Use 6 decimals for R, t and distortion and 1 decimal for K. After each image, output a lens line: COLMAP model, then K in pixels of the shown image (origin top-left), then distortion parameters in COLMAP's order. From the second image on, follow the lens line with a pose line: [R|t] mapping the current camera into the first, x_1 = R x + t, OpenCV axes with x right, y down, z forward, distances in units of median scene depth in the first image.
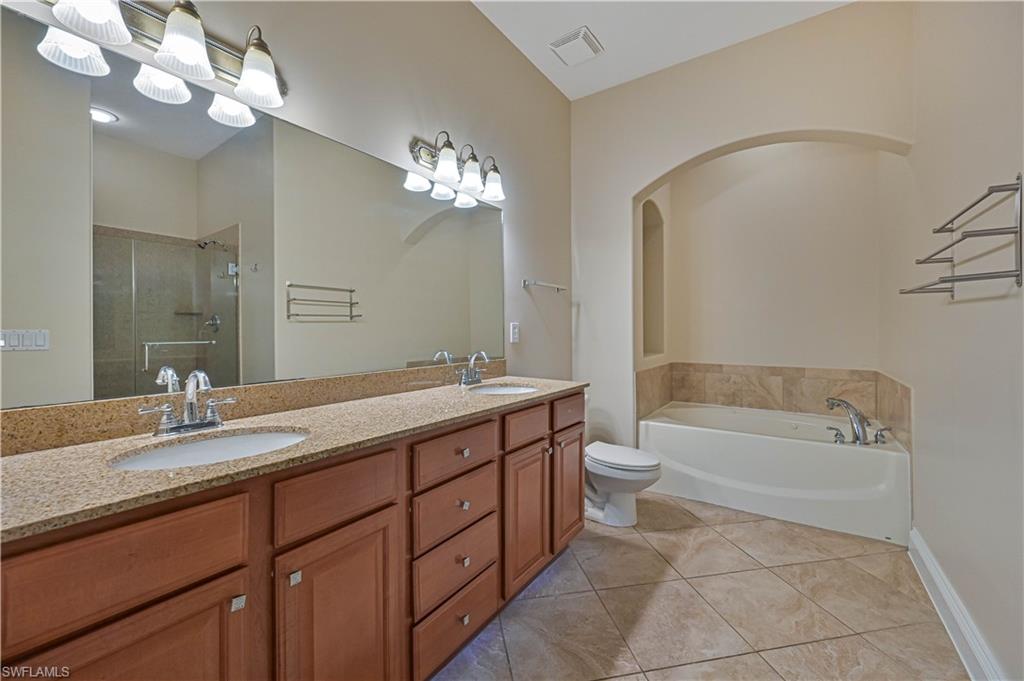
lens RADIAL K [[403.9, 0, 516.9], [0, 403.9, 333.5], [0, 0, 1]] dist [0.001311, 0.000077]
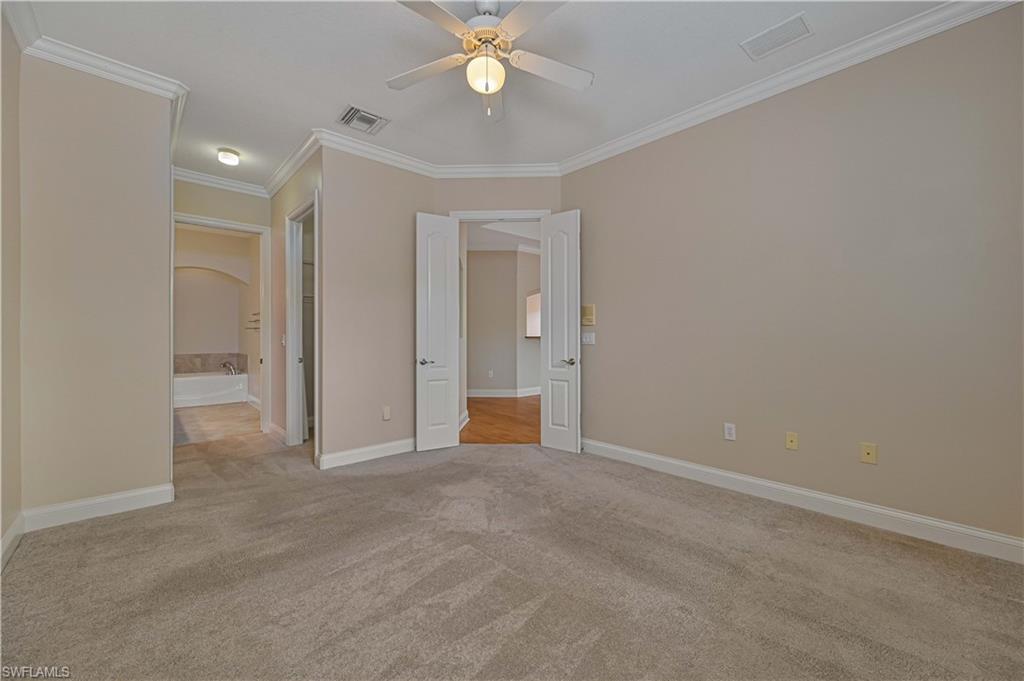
lens RADIAL K [[403.9, 0, 514.7], [0, 403.9, 343.4], [0, 0, 1]] dist [0.001311, 0.000077]
pose [[0.211169, -0.008736, 0.977410, -0.920957], [0.003620, 0.999960, 0.008155, 0.007015], [-0.977443, 0.001816, 0.211192, -0.939740]]
